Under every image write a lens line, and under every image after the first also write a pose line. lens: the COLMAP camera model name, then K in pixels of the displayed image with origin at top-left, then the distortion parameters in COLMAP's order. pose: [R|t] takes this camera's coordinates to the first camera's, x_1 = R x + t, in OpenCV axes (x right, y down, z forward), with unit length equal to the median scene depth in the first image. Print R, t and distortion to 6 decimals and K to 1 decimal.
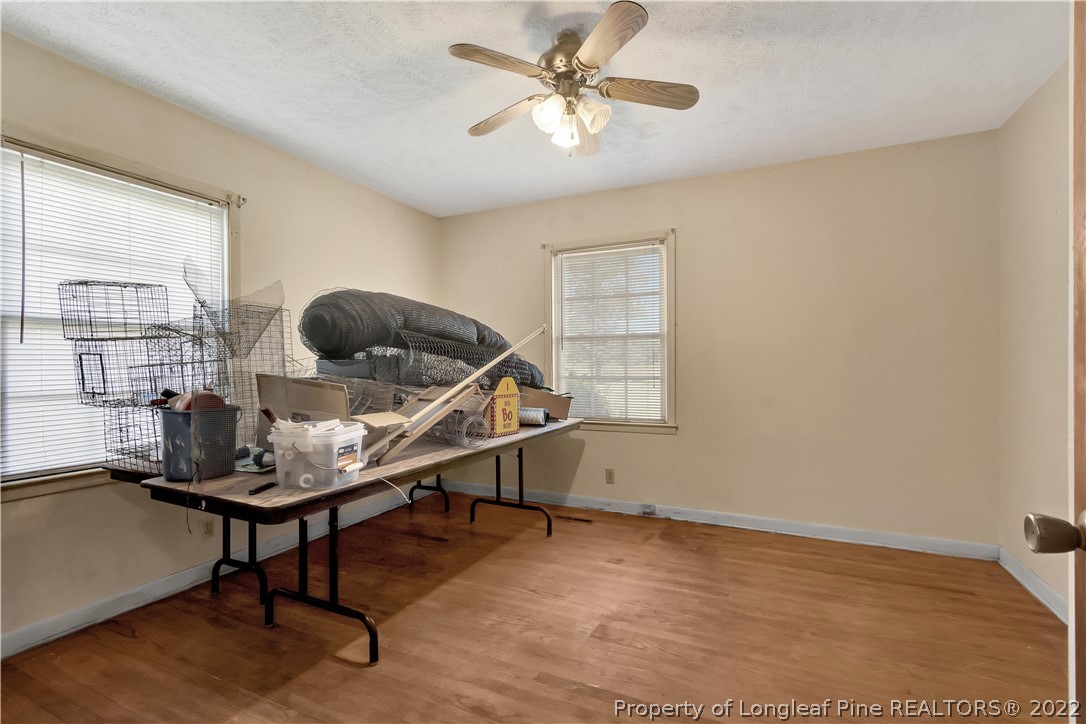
lens RADIAL K [[496.7, 0, 544.4], [0, 496.7, 347.9], [0, 0, 1]] dist [-0.000704, -0.000439]
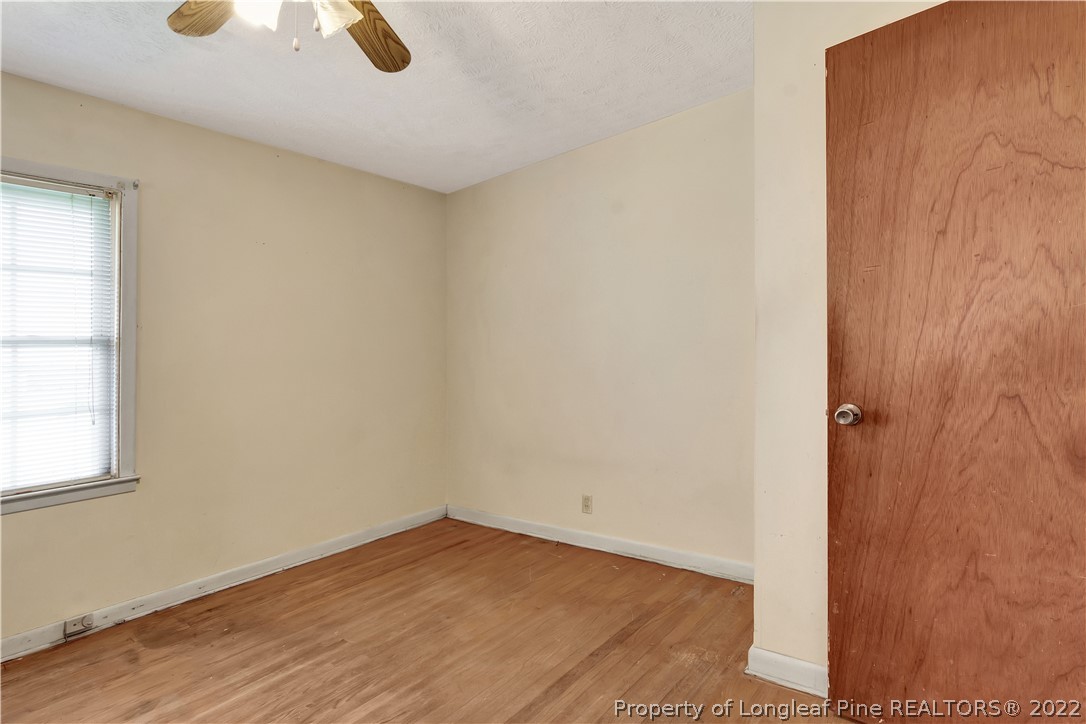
lens RADIAL K [[532.6, 0, 543.0], [0, 532.6, 362.0], [0, 0, 1]] dist [-0.000755, -0.000626]
pose [[0.225538, -0.005107, 0.974221, -0.412559], [0.021168, 0.999776, 0.000341, 0.018519], [-0.974004, 0.020546, 0.225596, 0.405658]]
